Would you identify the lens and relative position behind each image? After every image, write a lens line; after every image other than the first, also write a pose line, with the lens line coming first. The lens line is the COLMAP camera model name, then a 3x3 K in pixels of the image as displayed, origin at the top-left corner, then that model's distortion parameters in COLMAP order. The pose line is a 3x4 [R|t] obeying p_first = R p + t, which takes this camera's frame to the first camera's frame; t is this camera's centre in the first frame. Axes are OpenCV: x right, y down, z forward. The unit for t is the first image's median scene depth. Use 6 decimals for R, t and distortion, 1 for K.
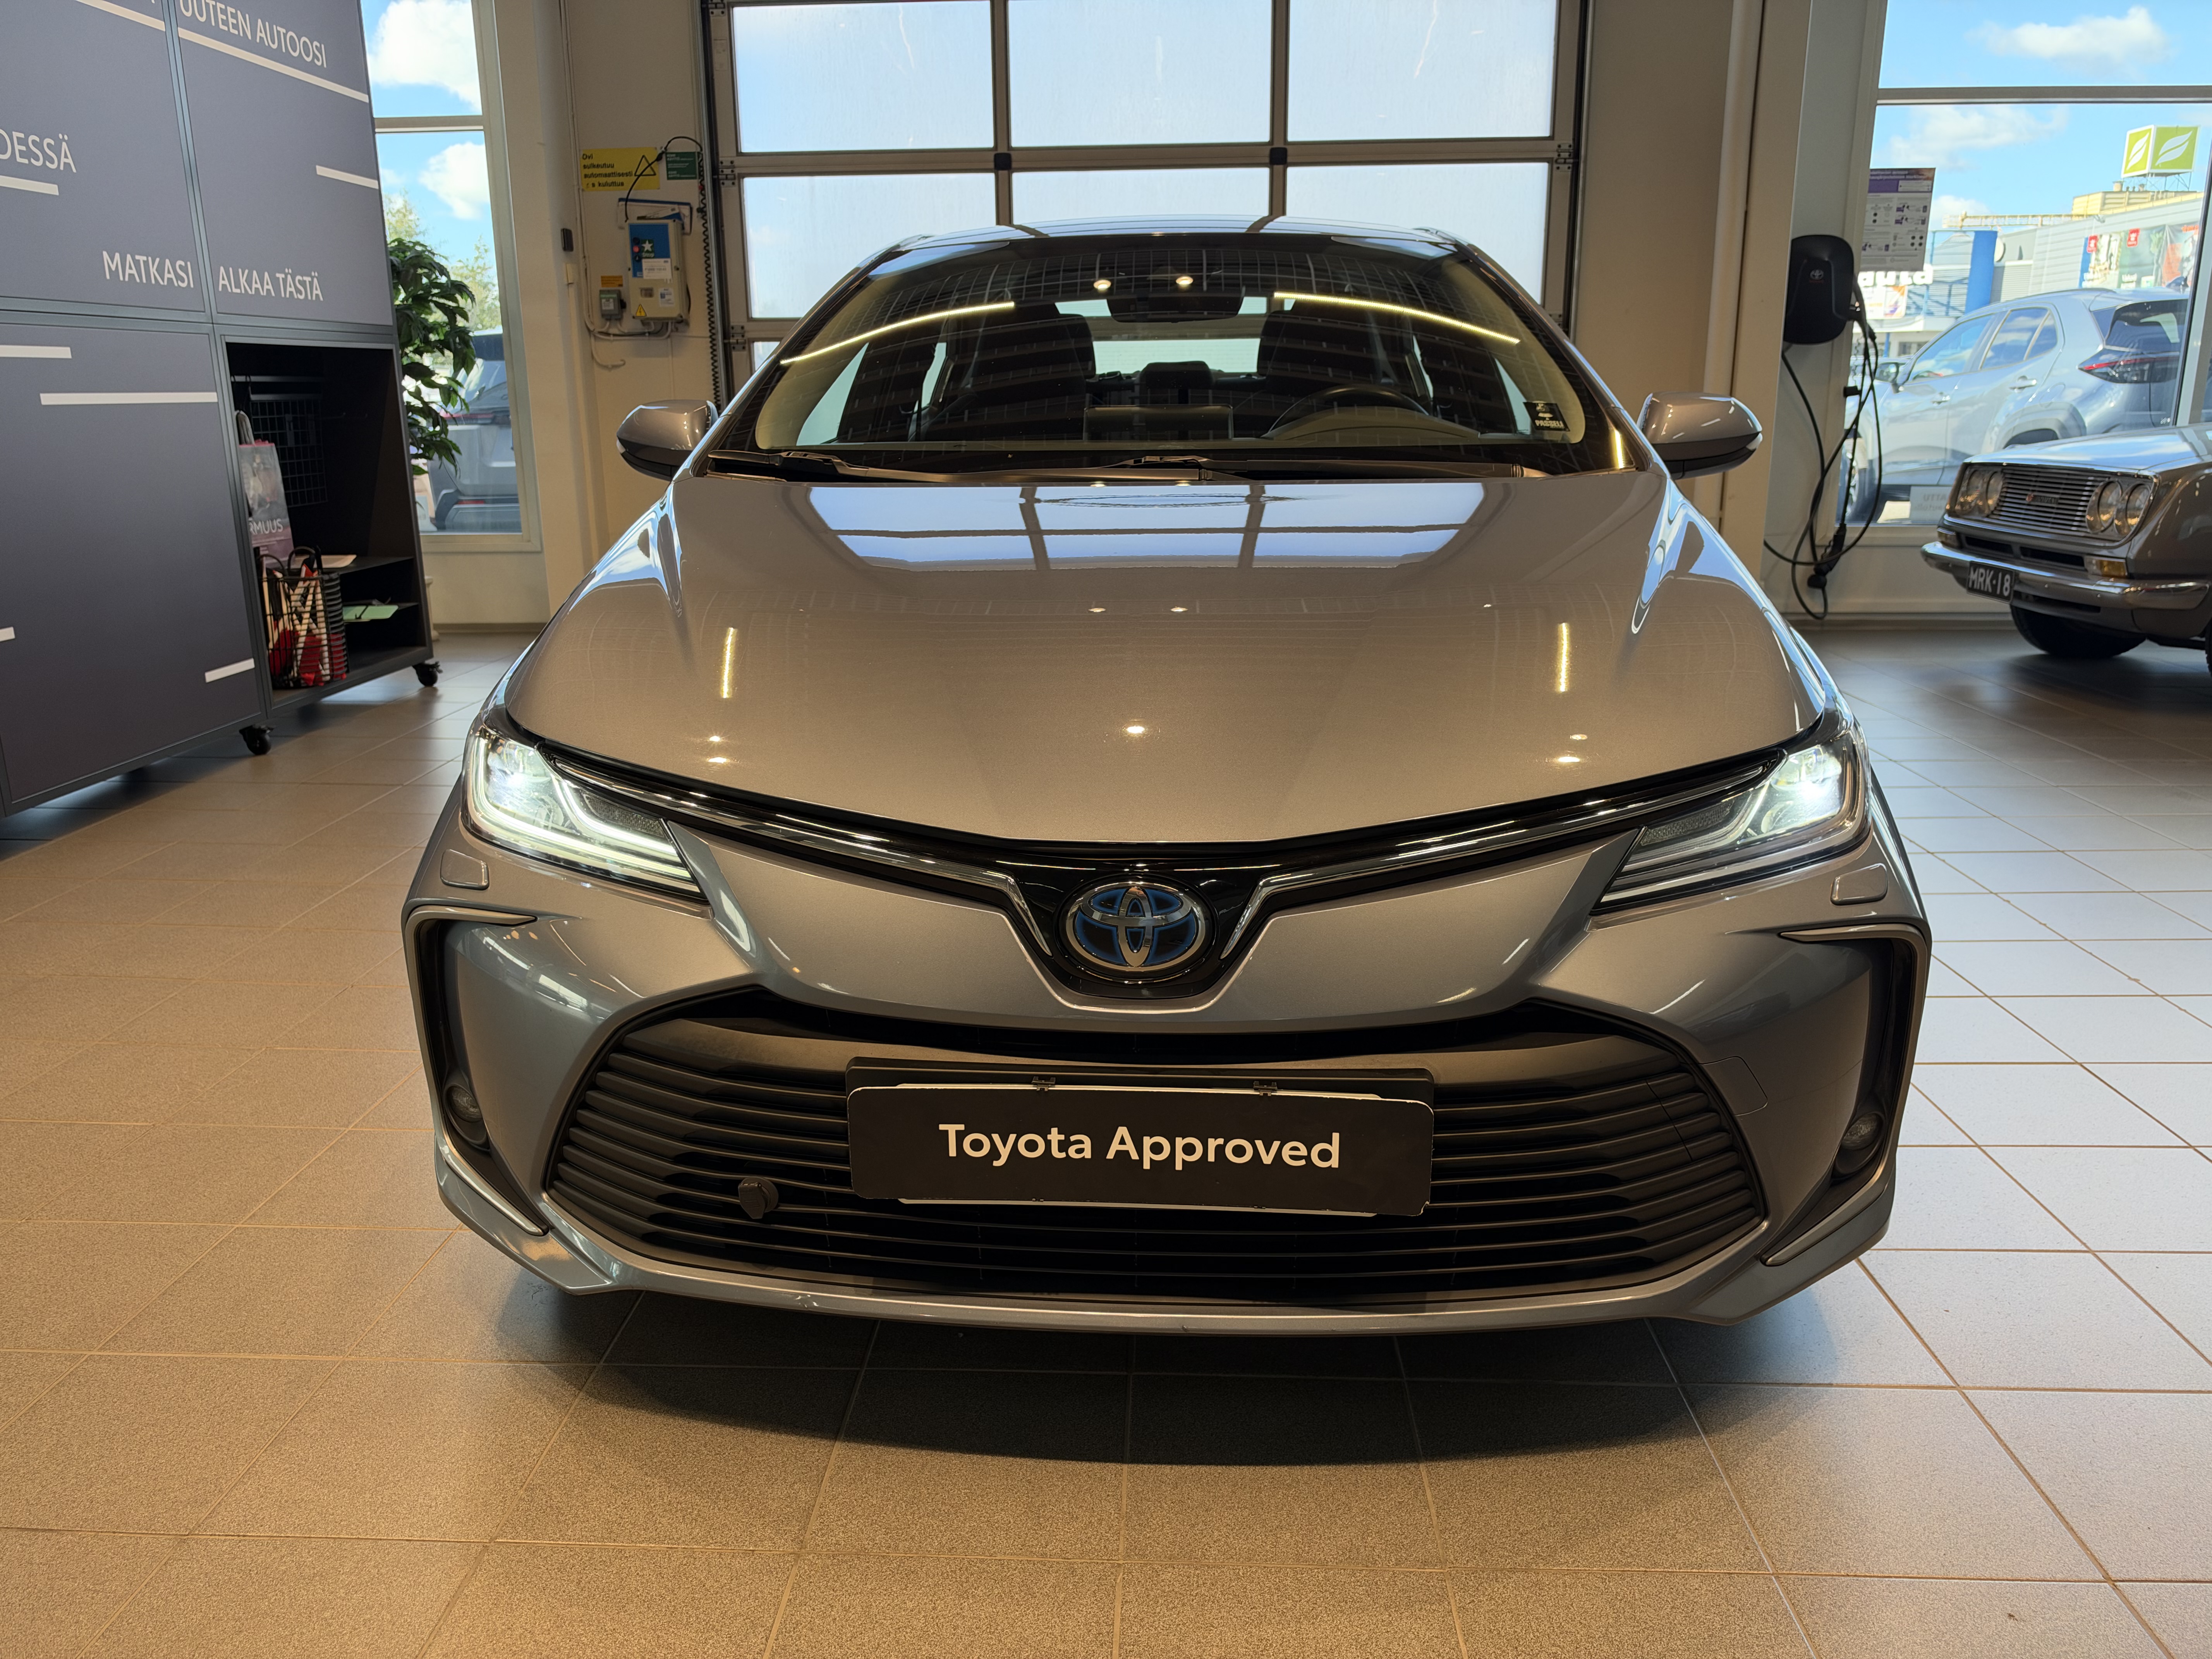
lens RADIAL K [[1623.6, 0, 1090.7], [0, 1623.6, 822.4], [0, 0, 1]] dist [-0.006281, -0.009962]
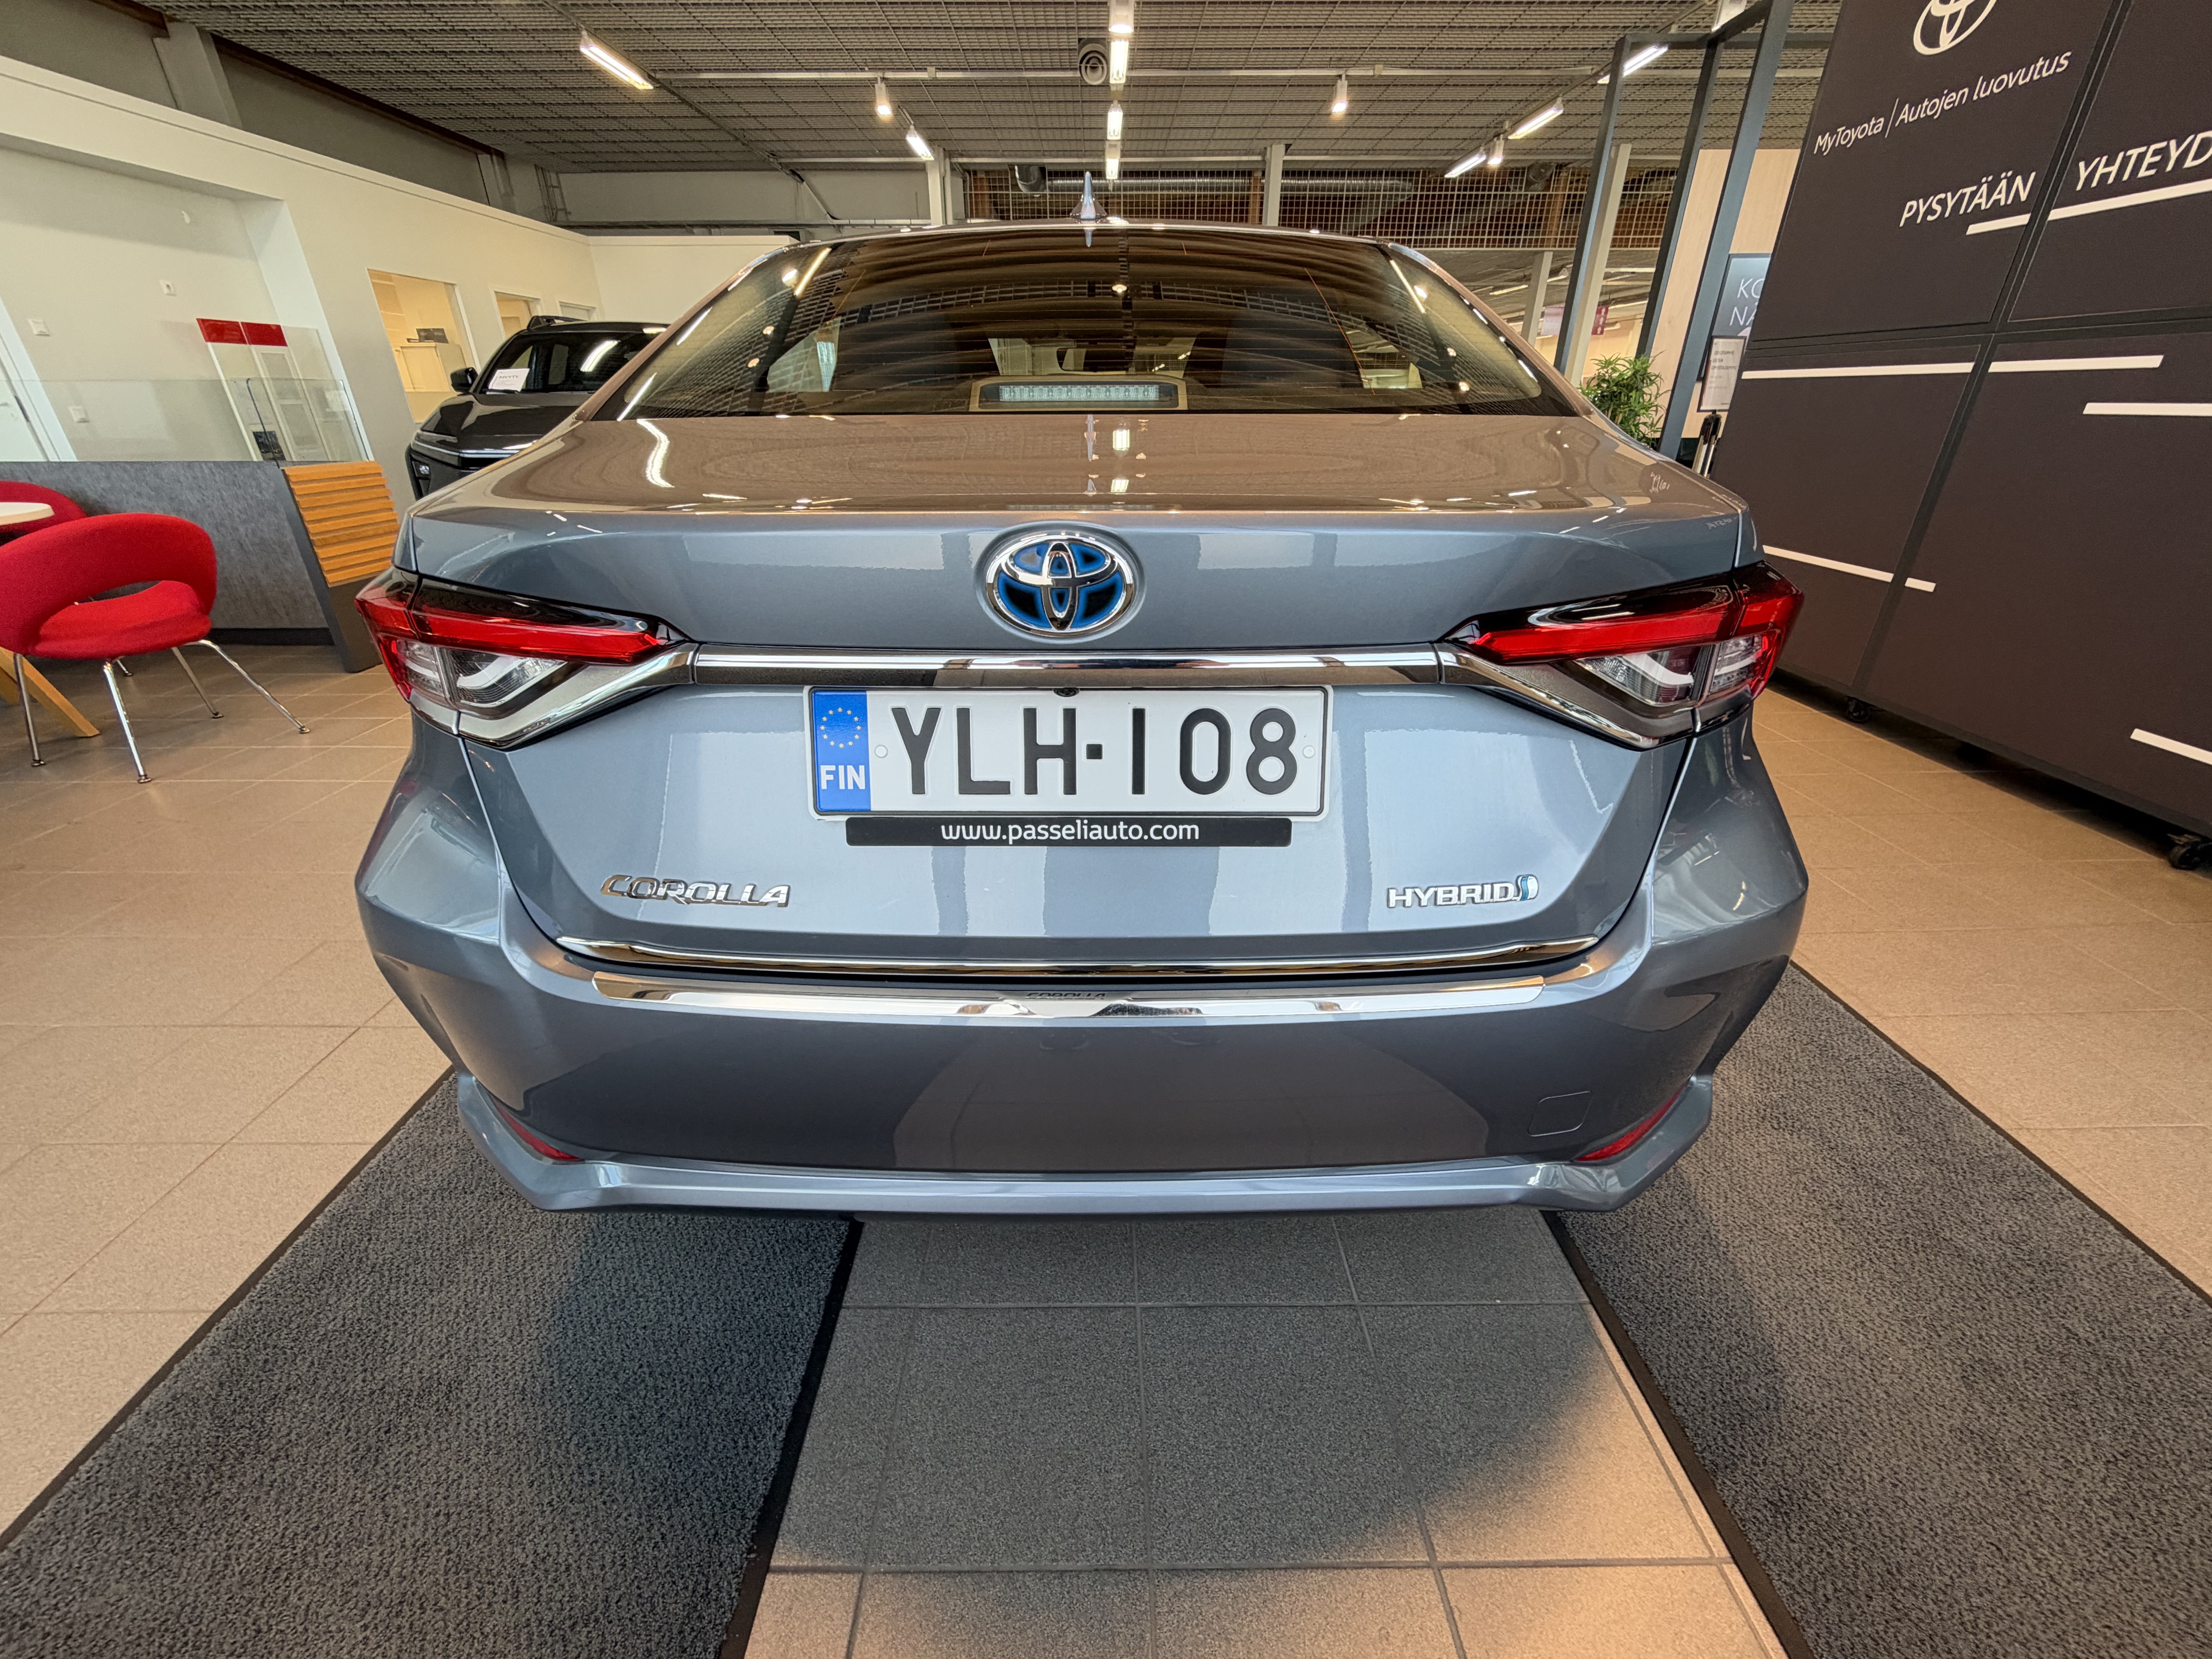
lens RADIAL K [[879.5, 0, 1101.2], [0, 879.5, 830.6], [0, 0, 1]] dist [0.004219, -0.000985]
pose [[-0.997337, 0.047530, -0.055317, 0.080091], [-0.000698, 0.752219, 0.658913, -0.372653], [0.072929, 0.657197, -0.750182, 1.341752]]
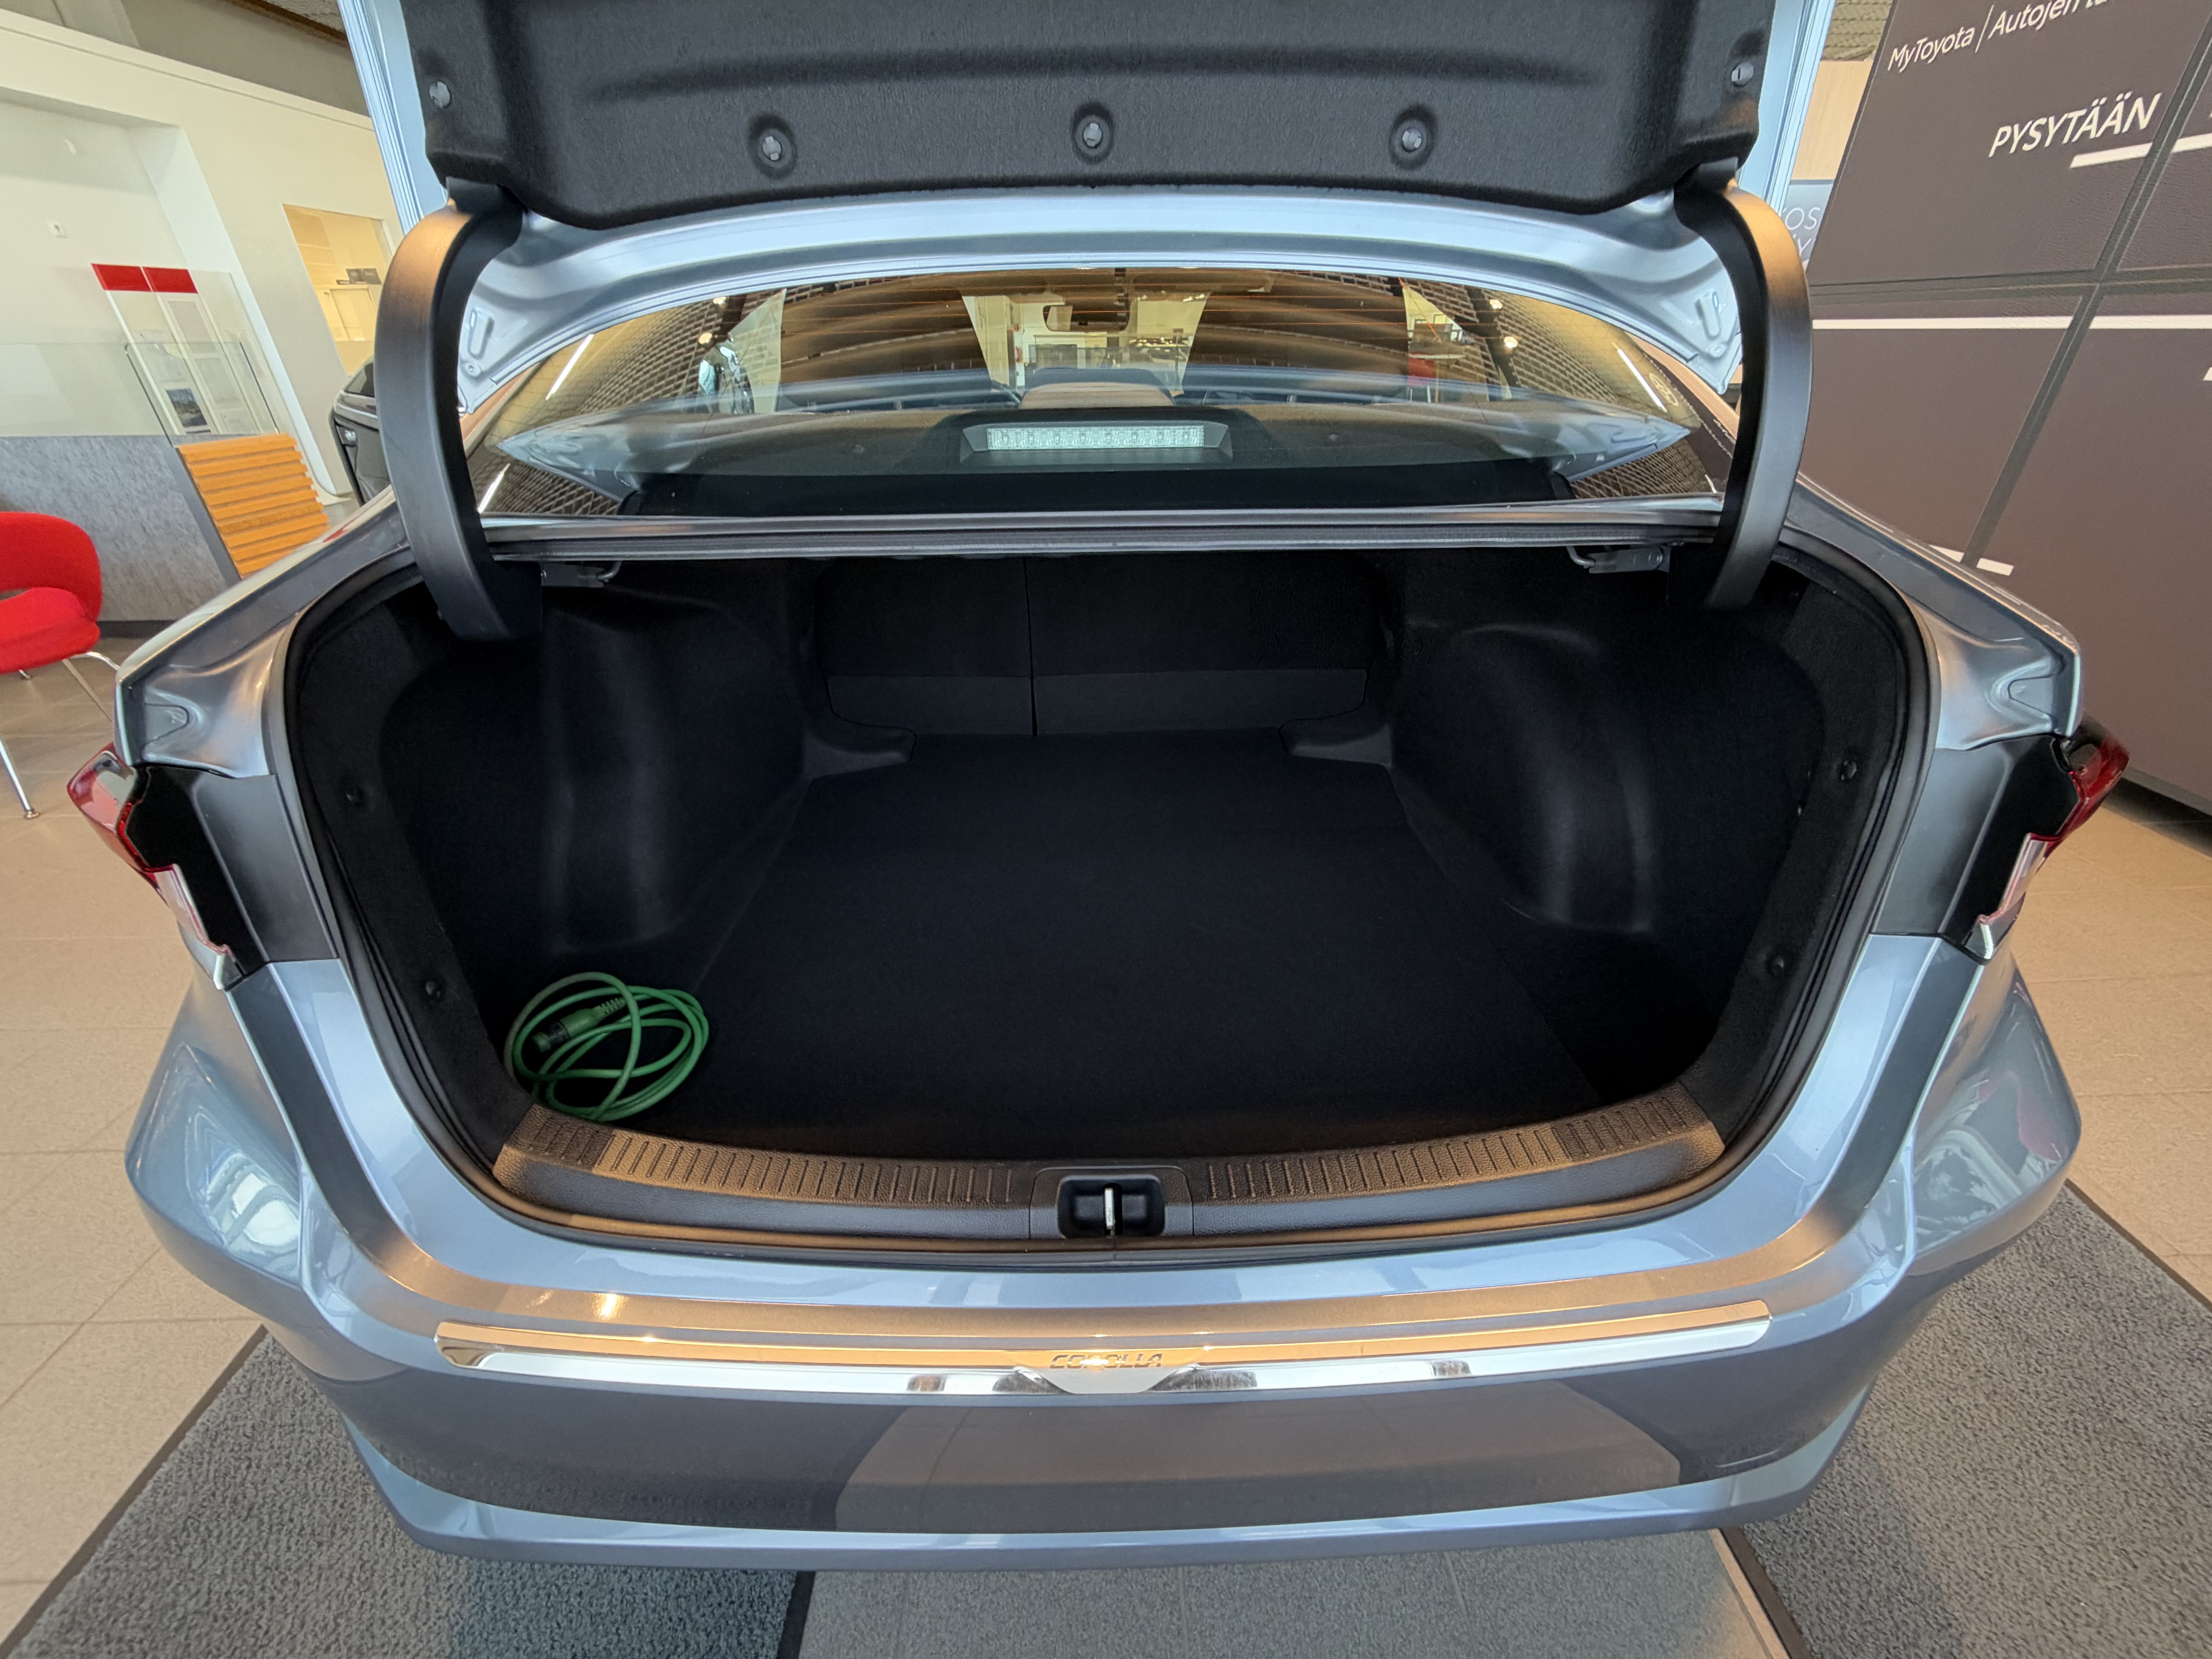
lens RADIAL K [[879.5, 0, 1100.3], [0, 879.5, 830.0], [0, 0, 1]] dist [0.004219, -0.000985]
pose [[-0.995643, 0.066314, -0.065559, 0.083102], [0.001104, 0.711383, 0.702804, -0.372714], [0.093244, 0.699669, -0.708356, 1.270297]]
